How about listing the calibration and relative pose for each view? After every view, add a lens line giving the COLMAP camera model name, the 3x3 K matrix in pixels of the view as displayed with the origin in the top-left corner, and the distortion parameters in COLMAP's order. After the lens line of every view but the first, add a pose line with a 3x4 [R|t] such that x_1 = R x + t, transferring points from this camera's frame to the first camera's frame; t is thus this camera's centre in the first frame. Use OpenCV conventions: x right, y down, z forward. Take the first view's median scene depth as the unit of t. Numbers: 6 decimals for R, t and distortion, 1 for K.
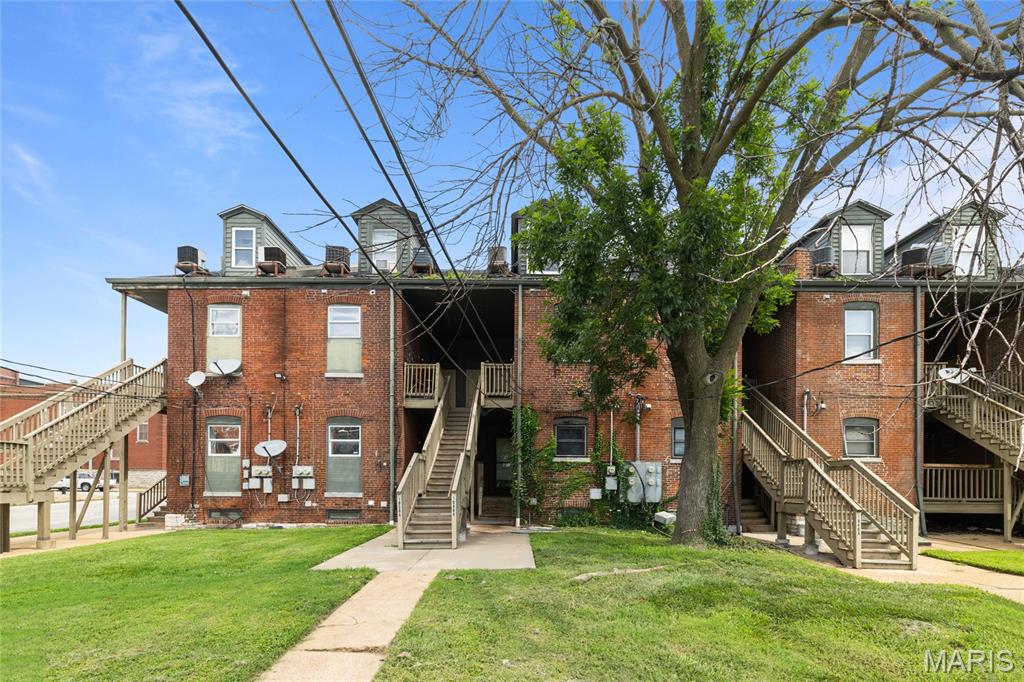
lens RADIAL K [[486.0, 0, 510.7], [0, 486.0, 331.4], [0, 0, 1]] dist [0.005112, 0.000224]
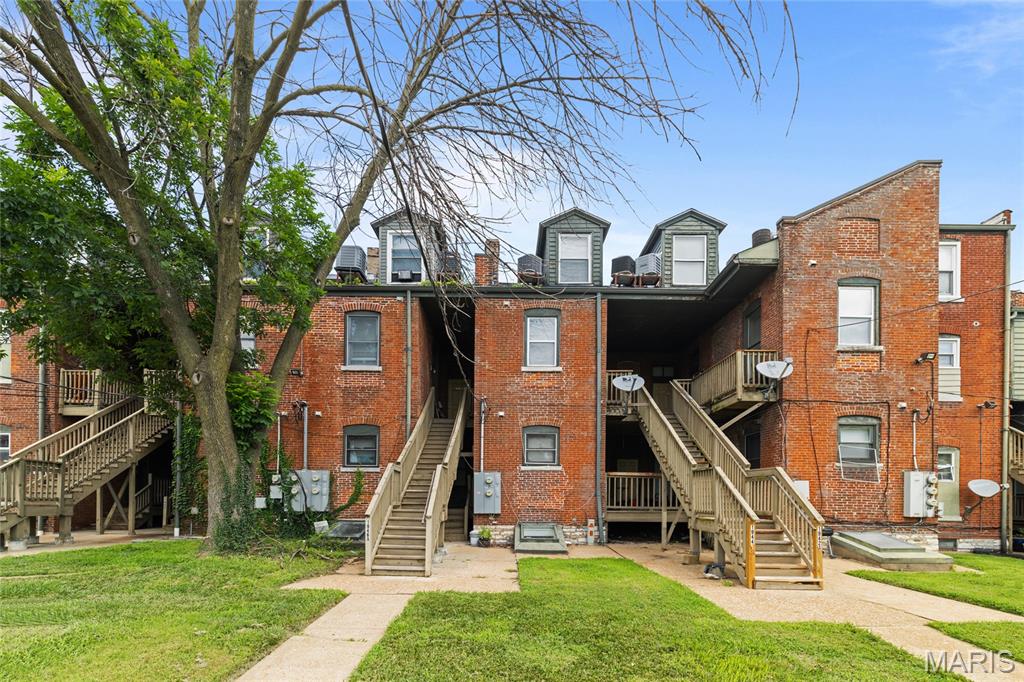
lens RADIAL K [[486.0, 0, 512.9], [0, 486.0, 341.3], [0, 0, 1]] dist [0.005112, 0.000224]
pose [[0.999911, 0.004162, 0.012673, 0.649985], [-0.004001, 0.999911, -0.012695, 0.018757], [-0.012725, 0.012644, 0.999839, 0.010129]]
